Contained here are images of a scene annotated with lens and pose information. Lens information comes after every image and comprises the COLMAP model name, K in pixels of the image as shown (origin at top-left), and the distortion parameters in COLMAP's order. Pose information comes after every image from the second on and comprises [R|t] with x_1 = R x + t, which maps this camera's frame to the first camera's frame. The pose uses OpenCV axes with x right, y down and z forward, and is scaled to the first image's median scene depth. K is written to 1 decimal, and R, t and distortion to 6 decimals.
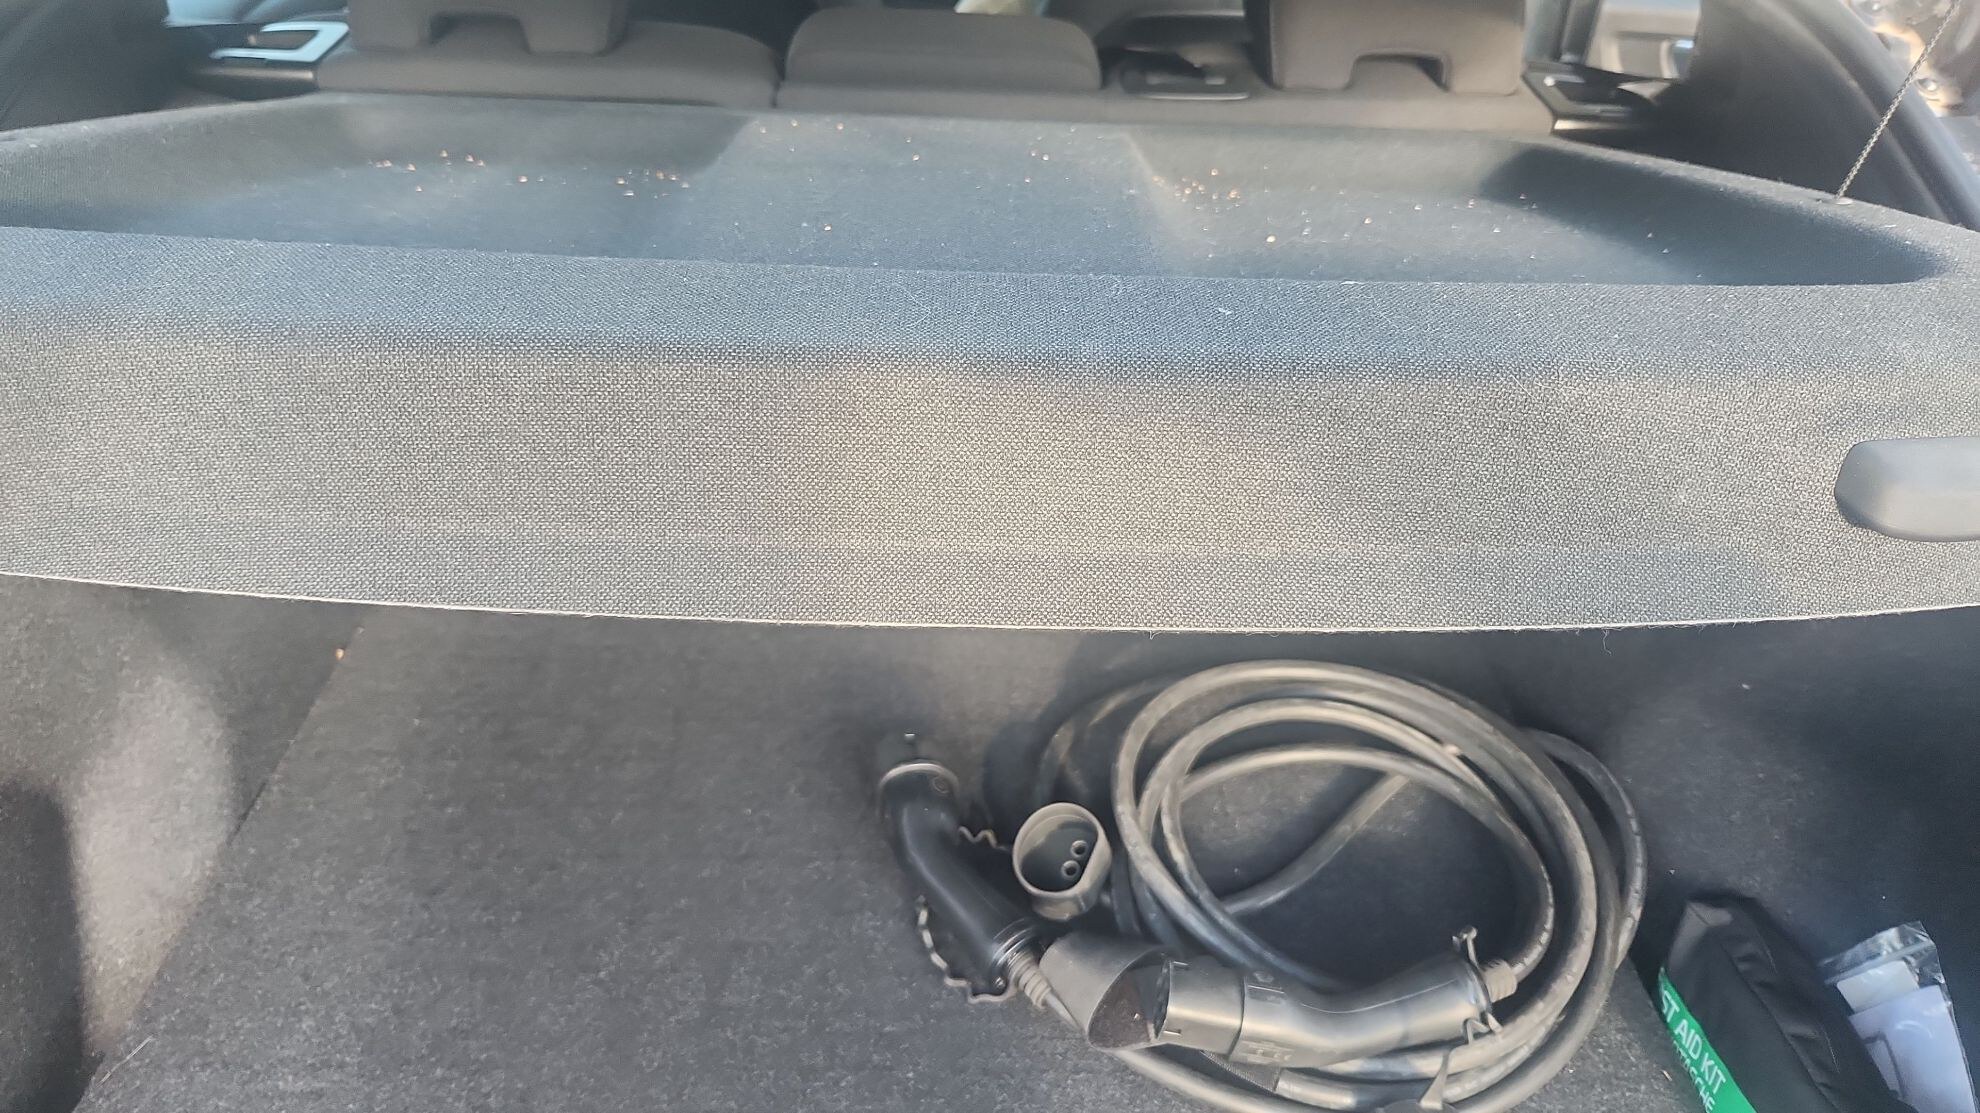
lens RADIAL K [[1339.9, 0, 971.9], [0, 1339.9, 539.2], [0, 0, 1]] dist [0.053975, -0.063361]
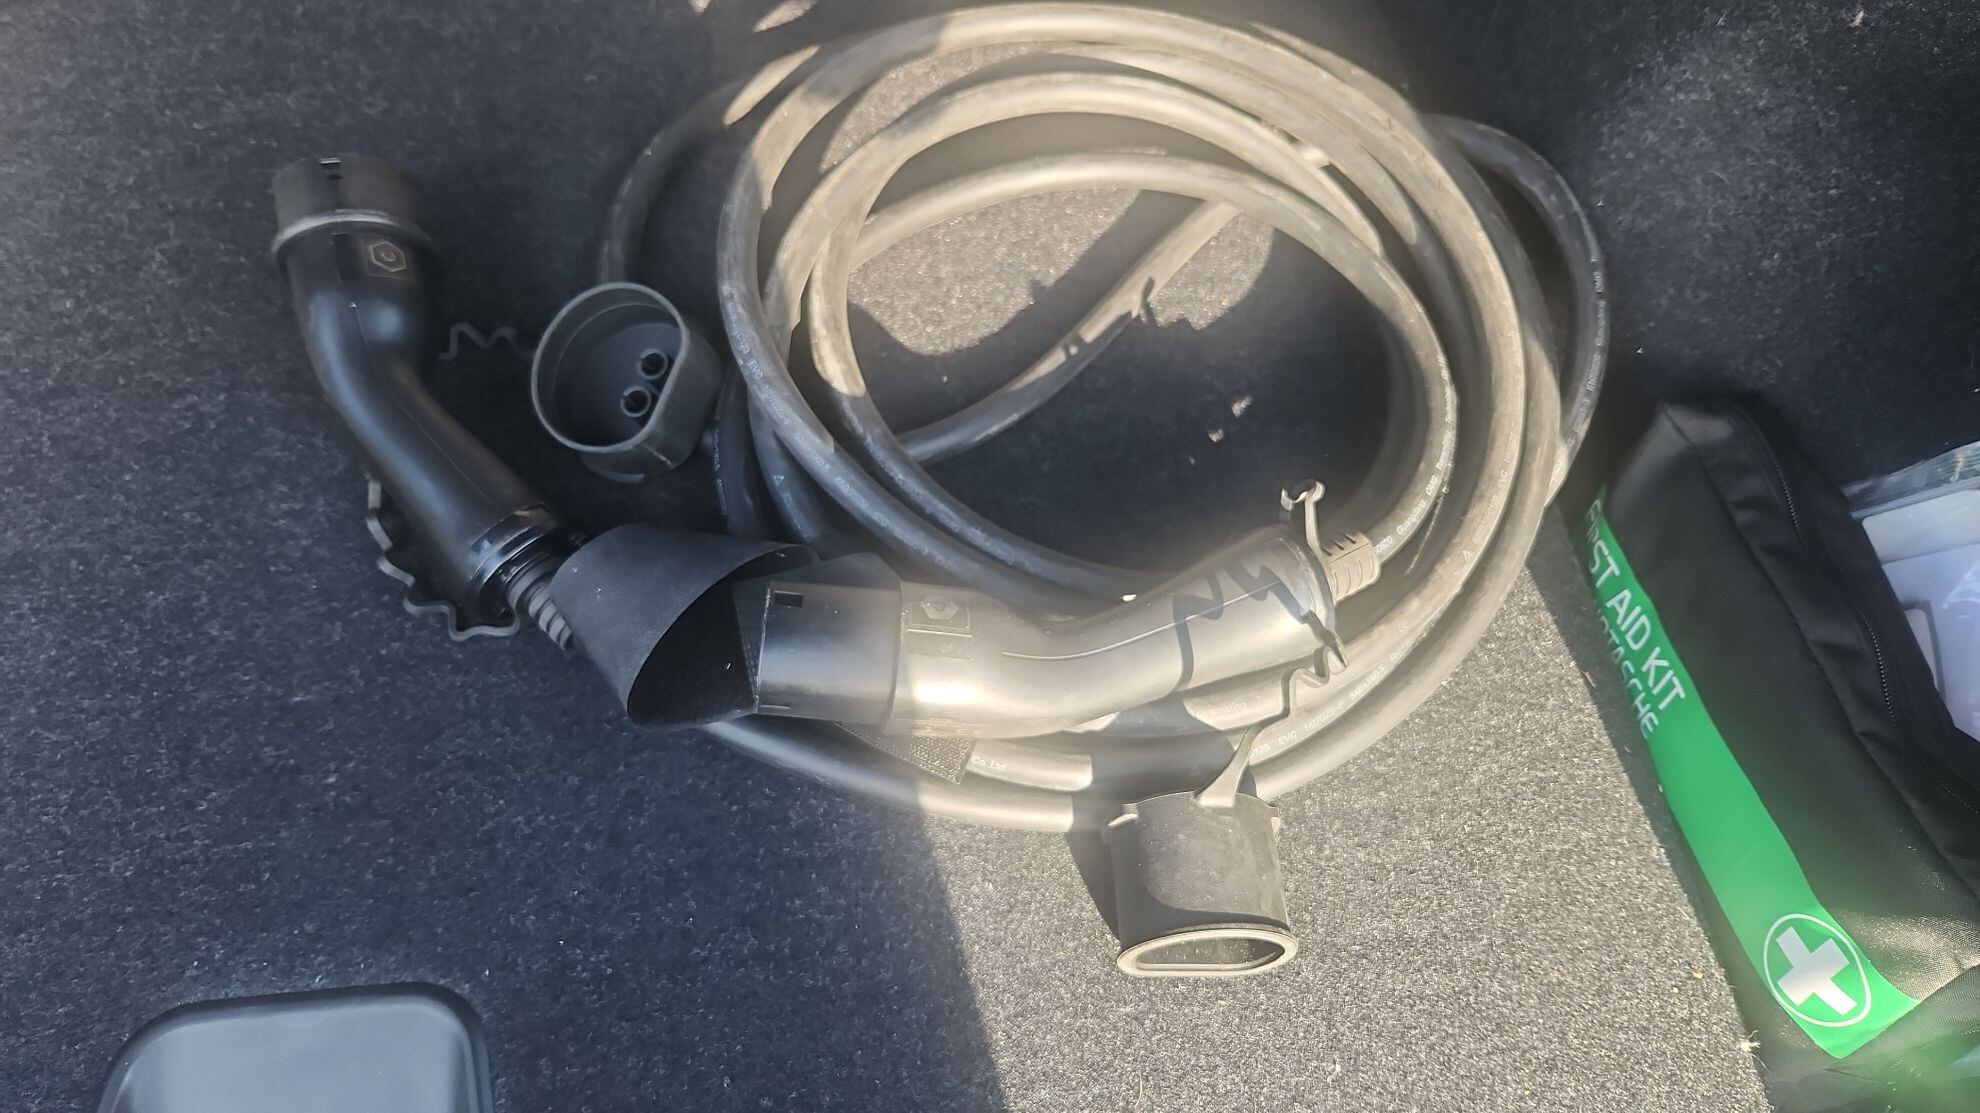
lens RADIAL K [[1339.9, 0, 971.9], [0, 1339.9, 539.2], [0, 0, 1]] dist [0.053975, -0.063361]
pose [[0.994549, -0.051708, 0.090547, 0.163132], [0.007818, 0.902913, 0.429752, 0.058739], [-0.103978, -0.426702, 0.898395, 0.467043]]
